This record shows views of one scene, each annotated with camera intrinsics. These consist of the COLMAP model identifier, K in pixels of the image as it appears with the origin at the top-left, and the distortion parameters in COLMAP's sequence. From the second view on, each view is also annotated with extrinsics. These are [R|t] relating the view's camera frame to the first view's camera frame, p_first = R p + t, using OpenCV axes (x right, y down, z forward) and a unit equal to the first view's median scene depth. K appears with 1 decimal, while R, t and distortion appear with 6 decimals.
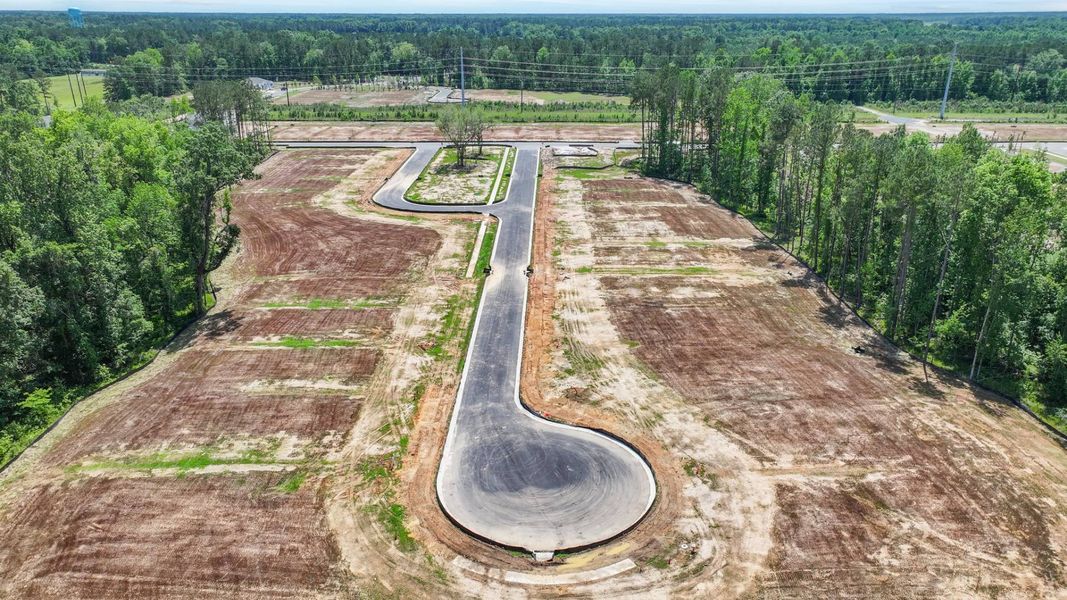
lens RADIAL K [[768.0, 0, 536.0], [0, 768.0, 298.6], [0, 0, 1]] dist [0.006845, 0.005655]
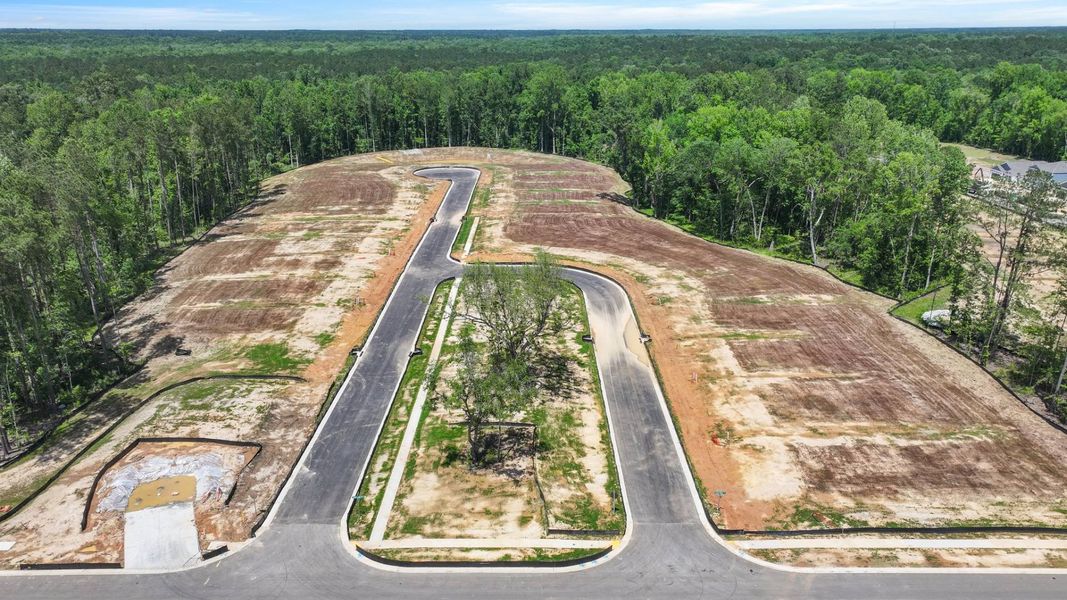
lens RADIAL K [[768.0, 0, 541.6], [0, 768.0, 297.9], [0, 0, 1]] dist [0.006845, 0.005655]
pose [[-0.999603, 0.012058, -0.025460, -0.097091], [-0.007296, 0.762108, 0.647409, -0.477032], [0.027209, 0.647338, -0.761717, 1.257456]]
